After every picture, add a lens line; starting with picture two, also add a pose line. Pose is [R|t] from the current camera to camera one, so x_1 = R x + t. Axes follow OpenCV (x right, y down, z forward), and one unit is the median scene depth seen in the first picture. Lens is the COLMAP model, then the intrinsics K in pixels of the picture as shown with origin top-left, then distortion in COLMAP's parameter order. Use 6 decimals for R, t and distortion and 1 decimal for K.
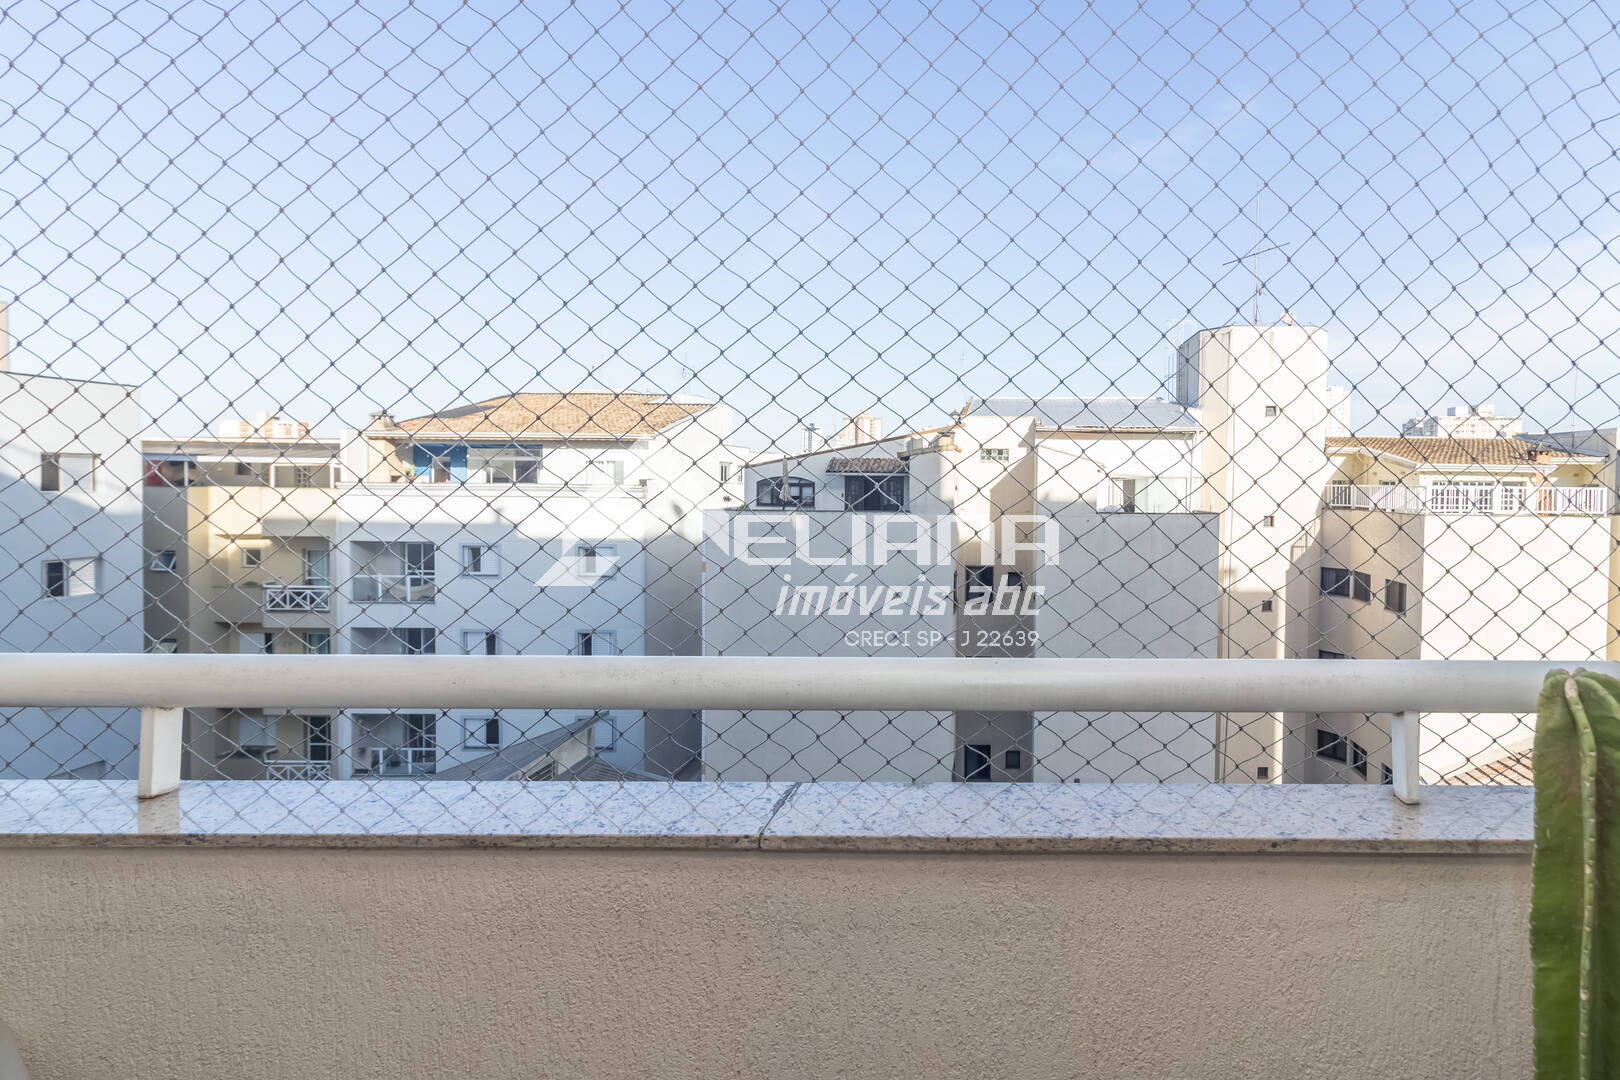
lens RADIAL K [[756.9, 0, 798.9], [0, 756.9, 496.1], [0, 0, 1]] dist [0.010112, -0.002050]
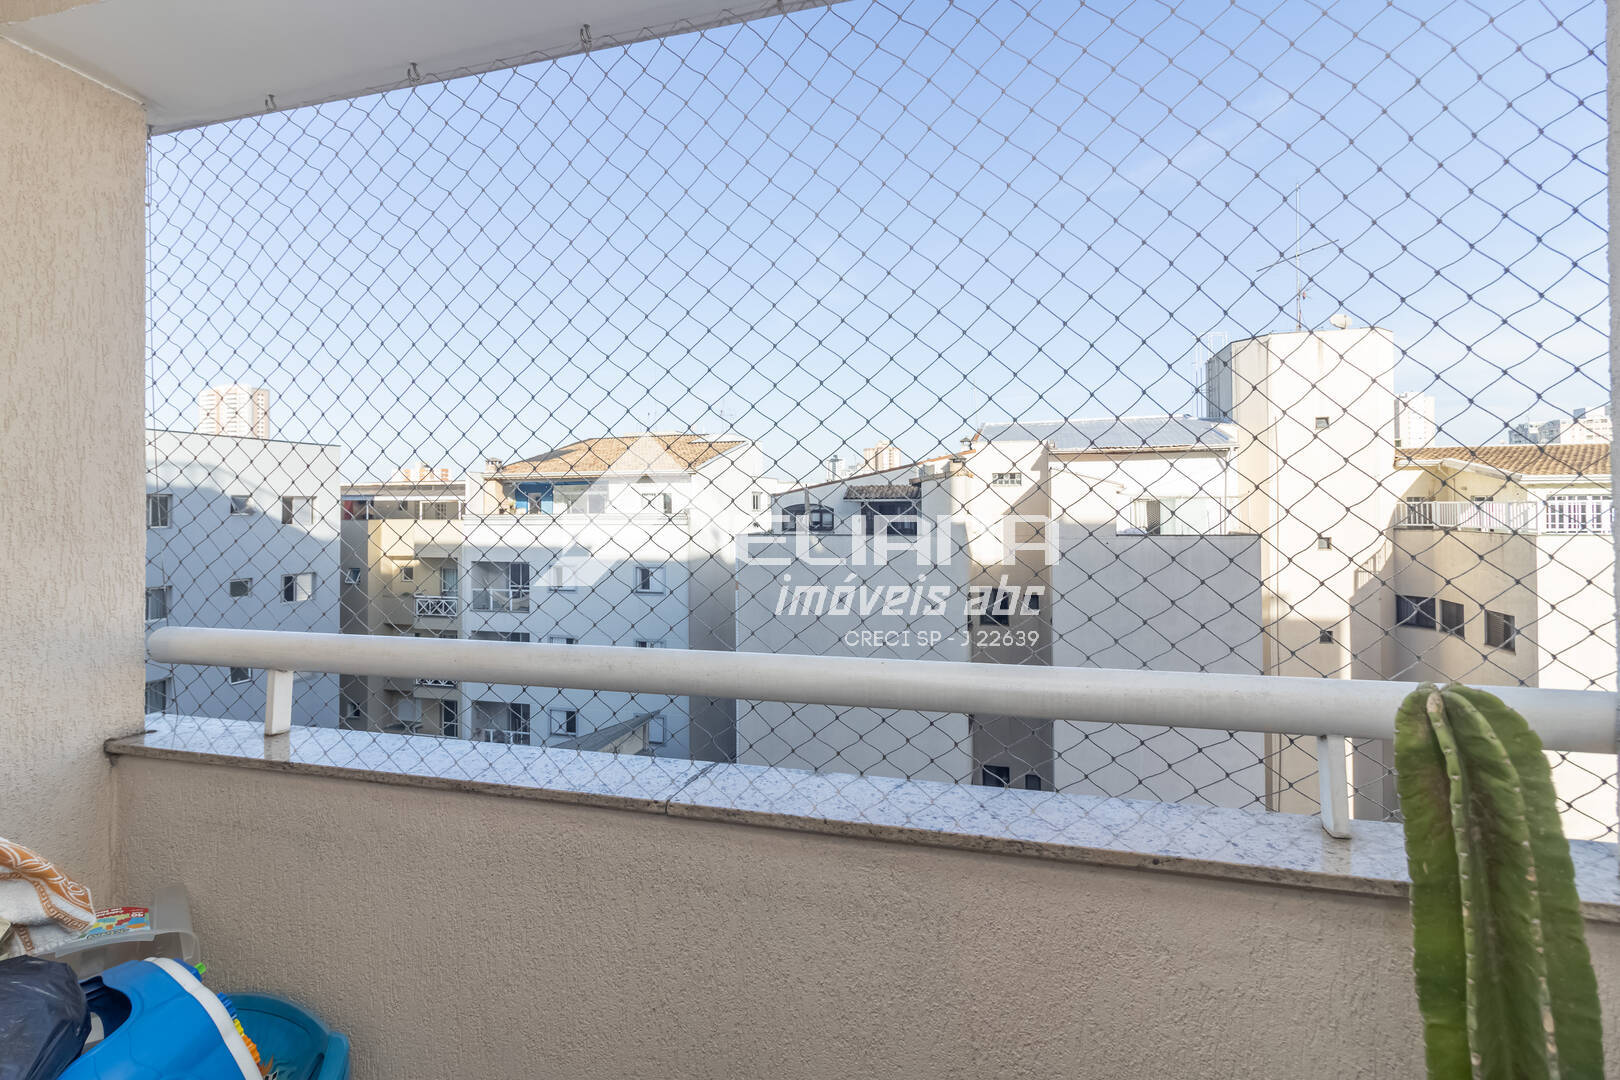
lens RADIAL K [[756.9, 0, 851.2], [0, 756.9, 517.3], [0, 0, 1]] dist [0.010112, -0.002050]
pose [[0.961487, -0.015236, -0.274426, 0.506133], [0.004904, 0.999254, -0.038296, 0.053598], [0.274805, 0.035475, 0.960845, -0.049600]]
